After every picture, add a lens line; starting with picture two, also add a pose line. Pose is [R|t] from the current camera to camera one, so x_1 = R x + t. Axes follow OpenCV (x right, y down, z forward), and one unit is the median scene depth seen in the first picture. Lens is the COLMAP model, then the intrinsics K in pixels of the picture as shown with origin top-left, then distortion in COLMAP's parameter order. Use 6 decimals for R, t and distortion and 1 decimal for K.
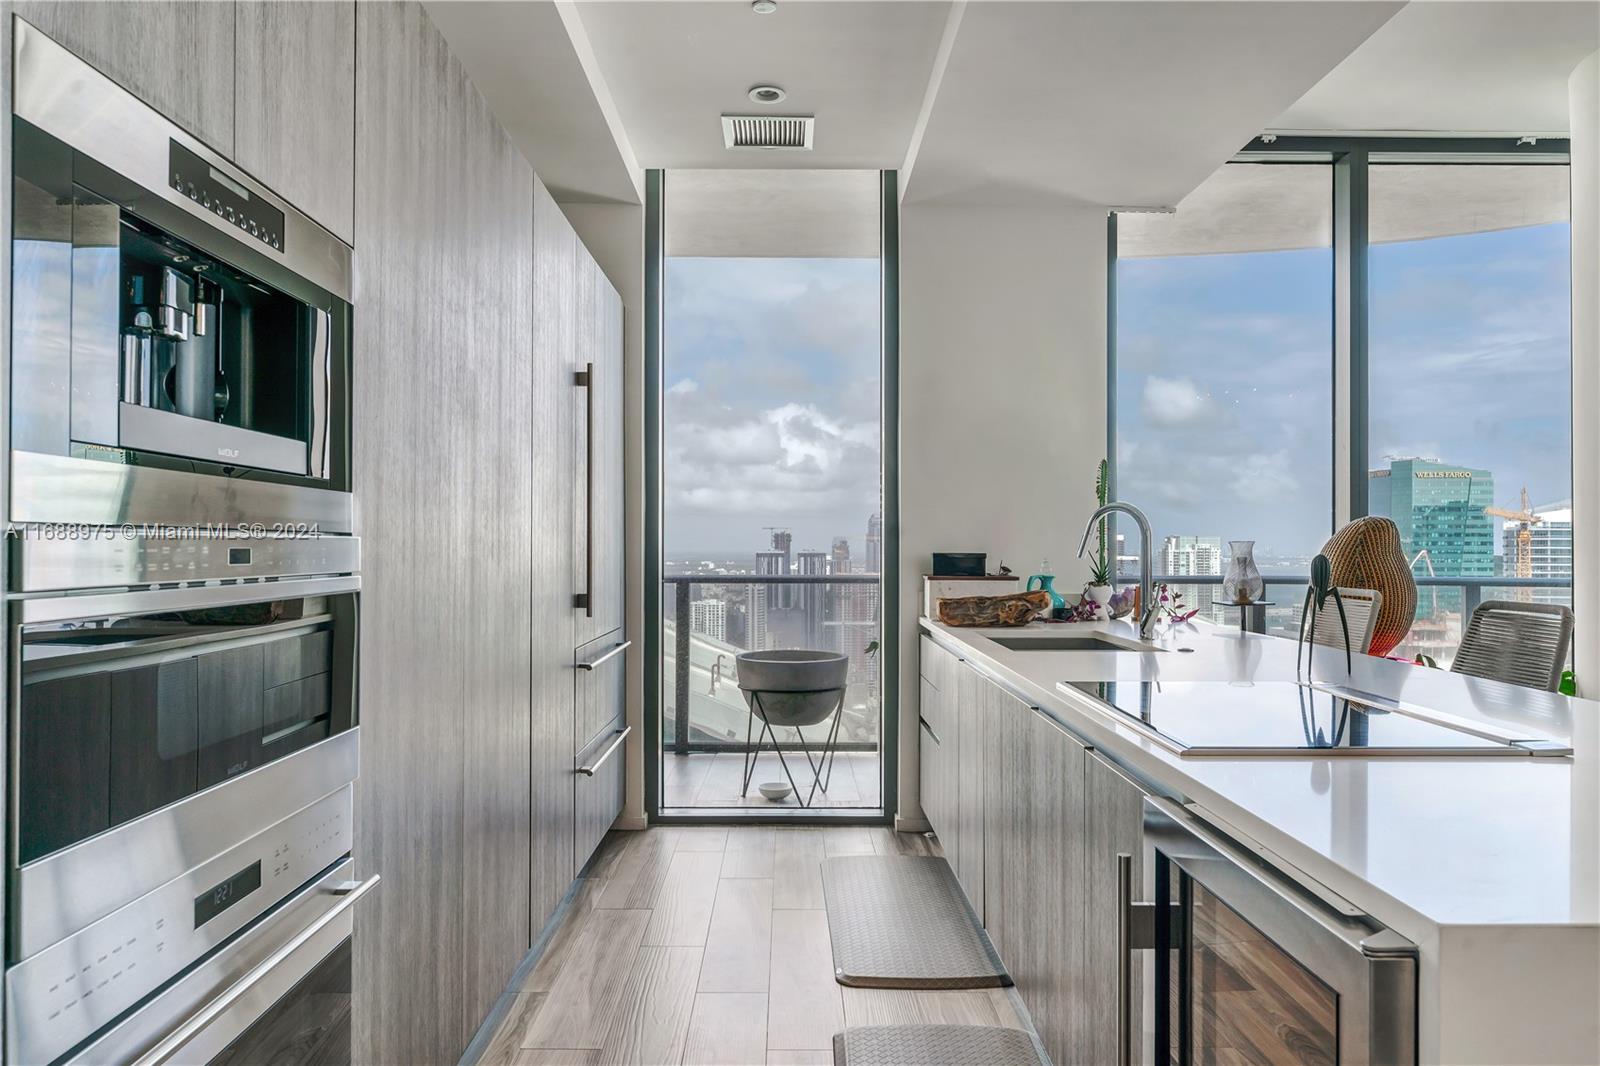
lens RADIAL K [[1107.6, 0, 801.5], [0, 1107.6, 540.0], [0, 0, 1]] dist [0.002710, -0.003383]
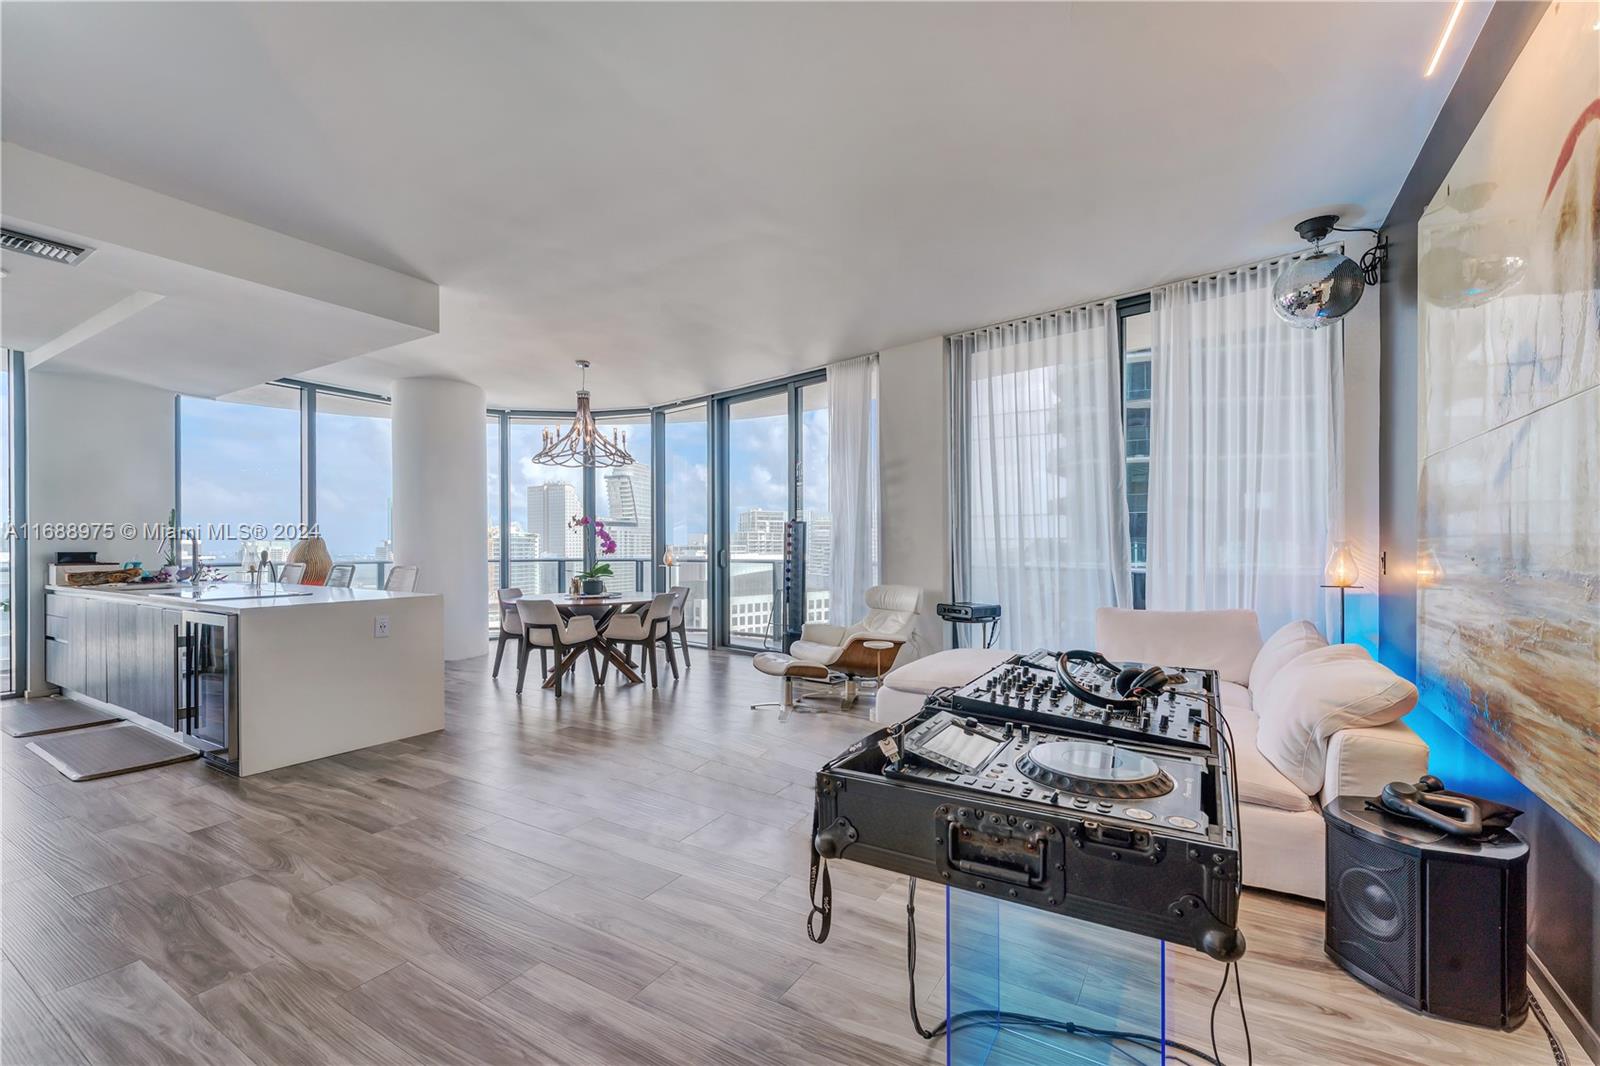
lens RADIAL K [[660.7, 0, 820.3], [0, 660.7, 545.1], [0, 0, 1]] dist [0.001795, 0.000481]
pose [[0.511419, -0.004092, 0.859322, -0.207579], [0.002288, 0.999992, 0.003400, -0.001836], [-0.859329, 0.000227, 0.511424, -0.806911]]
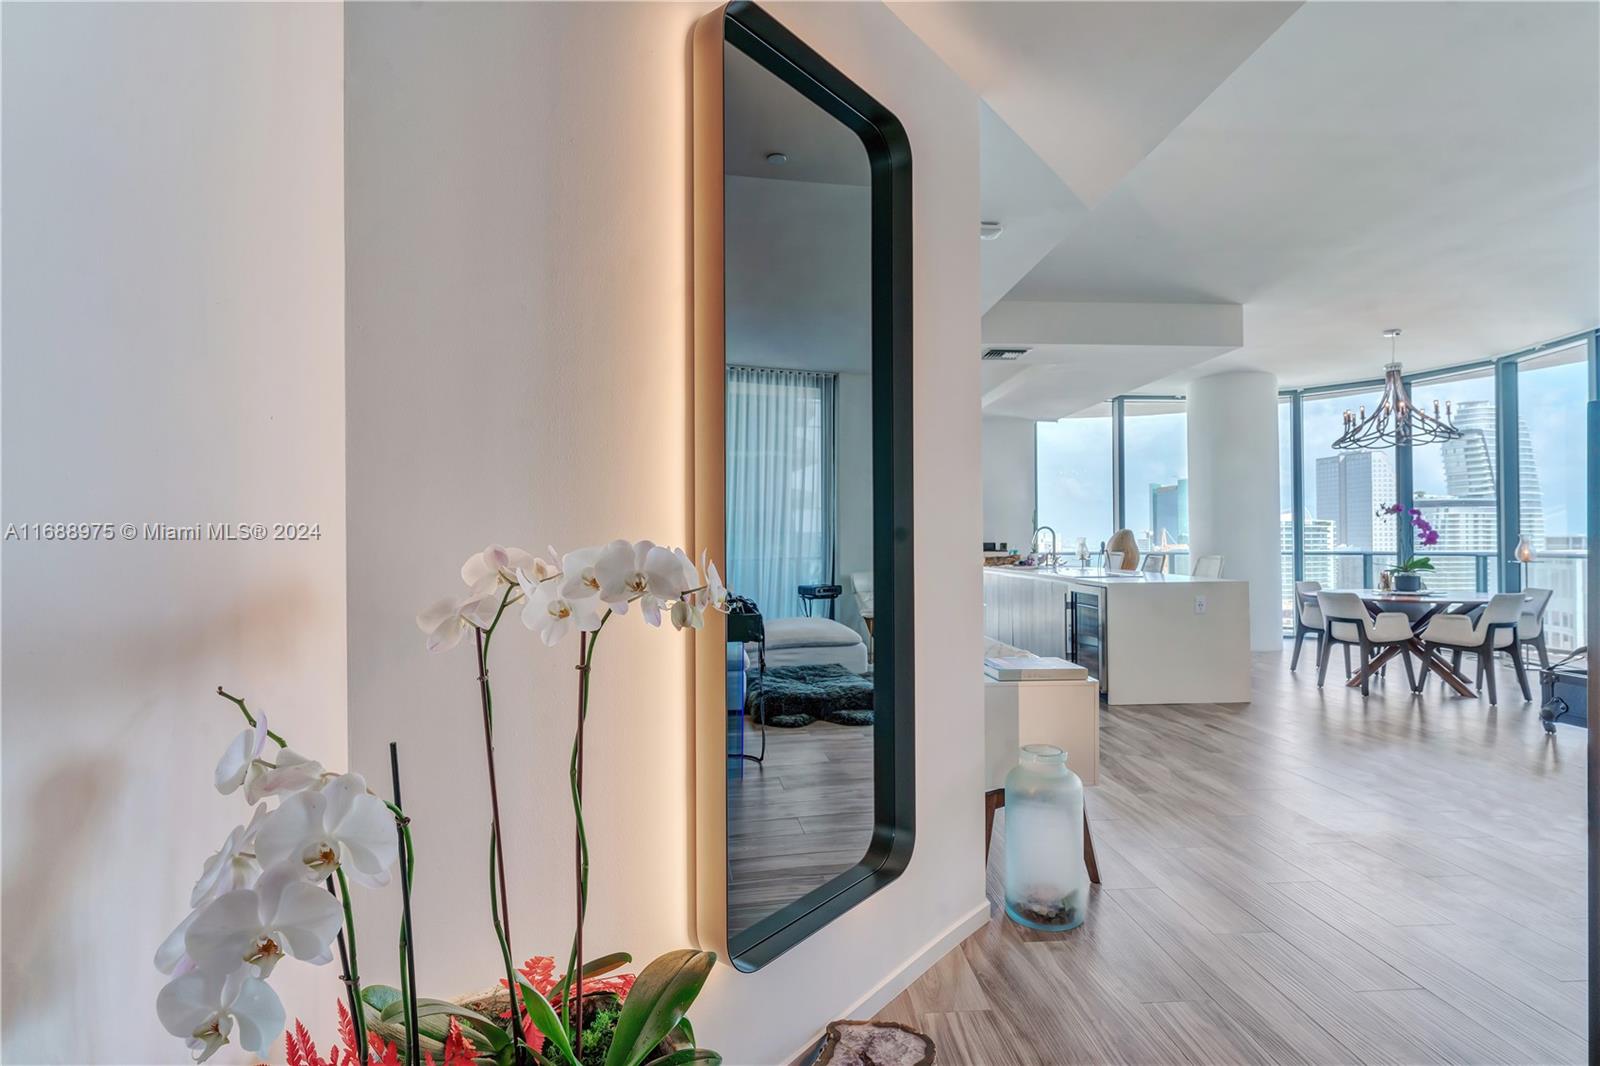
lens RADIAL K [[820.5, 0, 802.6], [0, 820.5, 534.9], [0, 0, 1]] dist [-0.004835, -0.001673]
pose [[0.998302, -0.008567, 0.057614, -0.475216], [0.008823, 0.999952, -0.004203, -0.003522], [-0.057575, 0.004705, 0.998330, -1.146939]]
